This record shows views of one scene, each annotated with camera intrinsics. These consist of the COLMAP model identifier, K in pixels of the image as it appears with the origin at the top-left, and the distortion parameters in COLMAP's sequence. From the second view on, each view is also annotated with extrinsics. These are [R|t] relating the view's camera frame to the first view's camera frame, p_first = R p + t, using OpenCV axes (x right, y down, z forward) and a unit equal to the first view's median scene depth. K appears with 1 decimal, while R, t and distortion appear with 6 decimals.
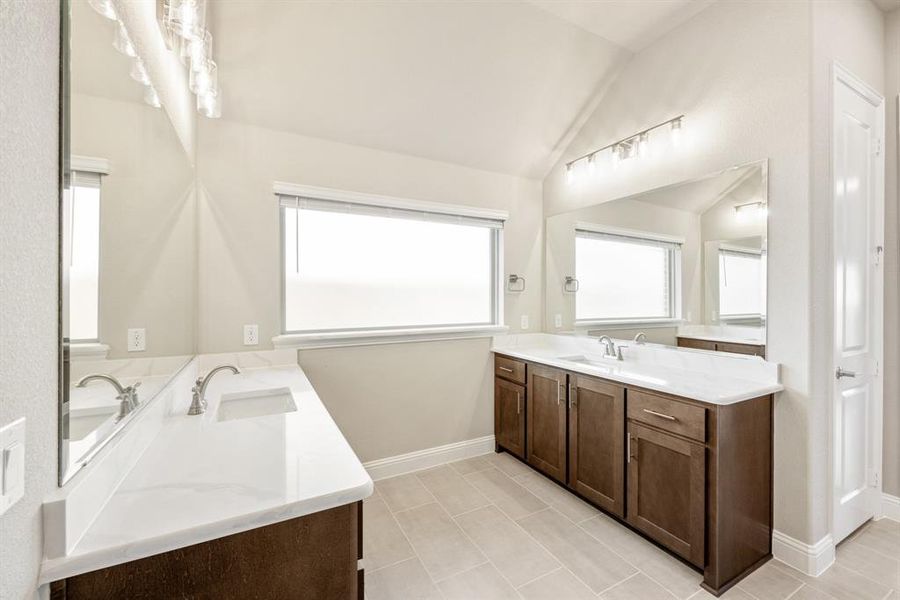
lens RADIAL K [[369.6, 0, 450.0], [0, 369.6, 300.0], [0, 0, 1]] dist [-0.000818, -0.000150]
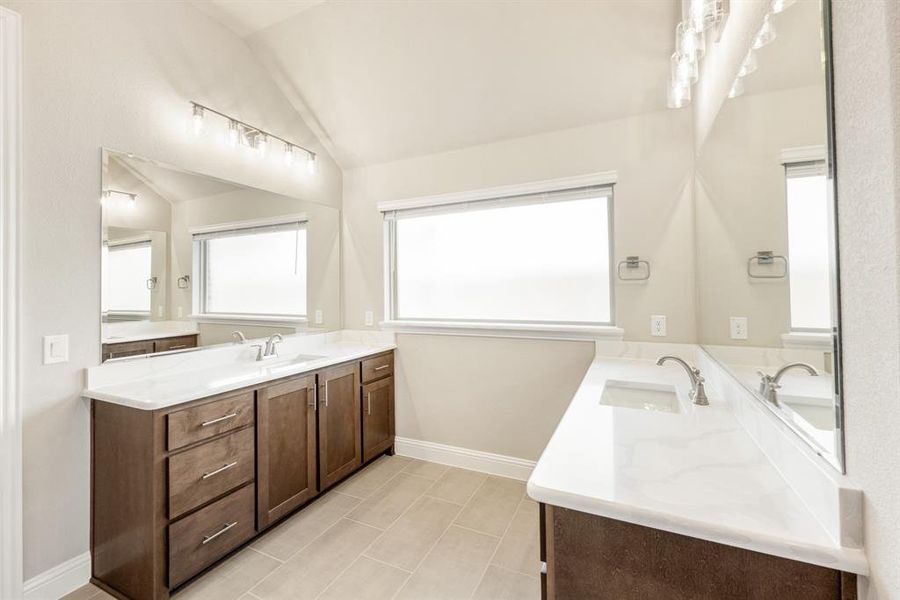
lens RADIAL K [[378.9, 0, 450.6], [0, 378.9, 286.7], [0, 0, 1]] dist [-0.002381, -0.000131]
pose [[0.591938, -0.011713, -0.805898, 0.601163], [0.003565, 0.999923, -0.011914, -0.004180], [0.805976, 0.004179, 0.591934, 0.323188]]
